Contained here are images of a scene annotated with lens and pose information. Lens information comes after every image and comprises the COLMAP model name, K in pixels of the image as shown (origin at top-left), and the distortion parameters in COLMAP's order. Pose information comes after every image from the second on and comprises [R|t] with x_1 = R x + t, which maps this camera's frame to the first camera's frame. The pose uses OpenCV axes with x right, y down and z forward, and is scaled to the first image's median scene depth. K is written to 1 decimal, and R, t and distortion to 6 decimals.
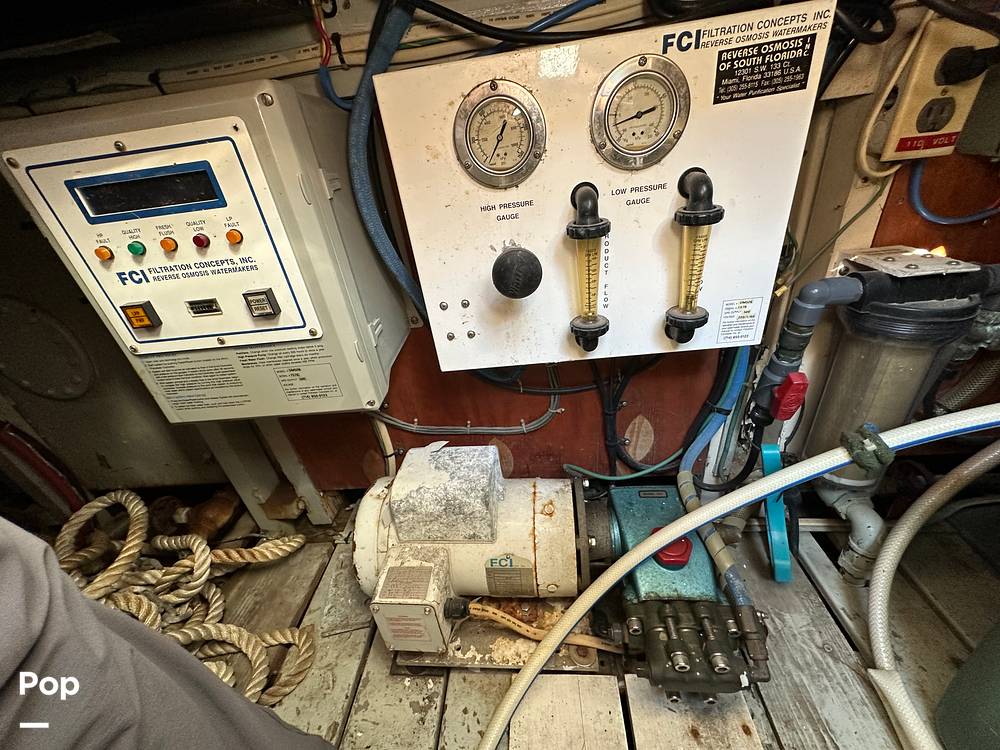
lens RADIAL K [[401.7, 0, 500.0], [0, 401.7, 375.0], [0, 0, 1]] dist [-0.002049, 0.000474]
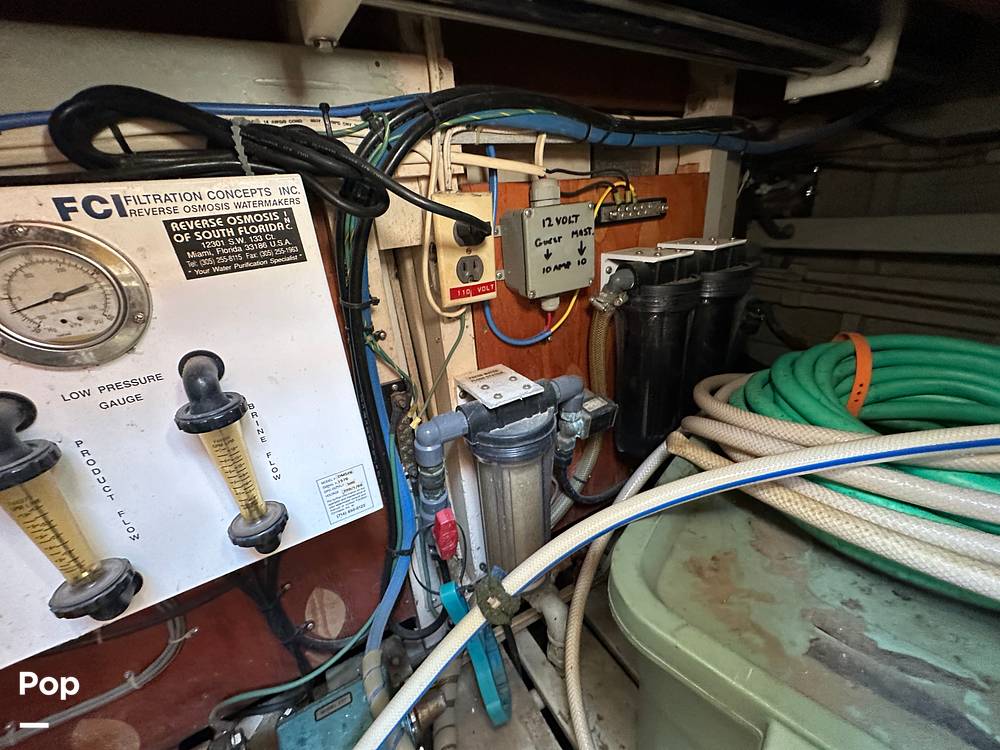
lens RADIAL K [[401.7, 0, 500.0], [0, 401.7, 375.0], [0, 0, 1]] dist [-0.002049, 0.000474]
pose [[0.832807, -0.168838, 0.527187, 0.530428], [0.255046, 0.962279, -0.094719, -0.245707], [-0.491308, 0.213340, 0.844454, 0.089508]]
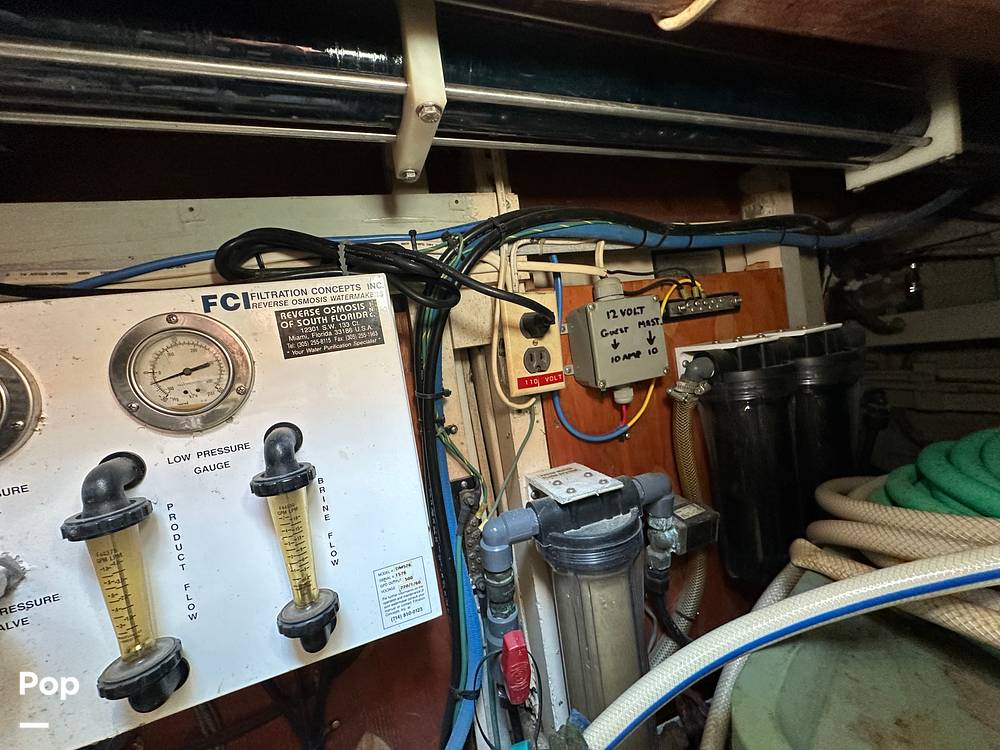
lens RADIAL K [[400.6, 0, 500.0], [0, 400.6, 375.0], [0, 0, 1]] dist [-0.001769, 0.000330]
pose [[0.925110, -0.038813, 0.377710, 0.567295], [0.218957, 0.867236, -0.447169, -0.128655], [-0.310208, 0.496383, 0.810787, 0.136631]]
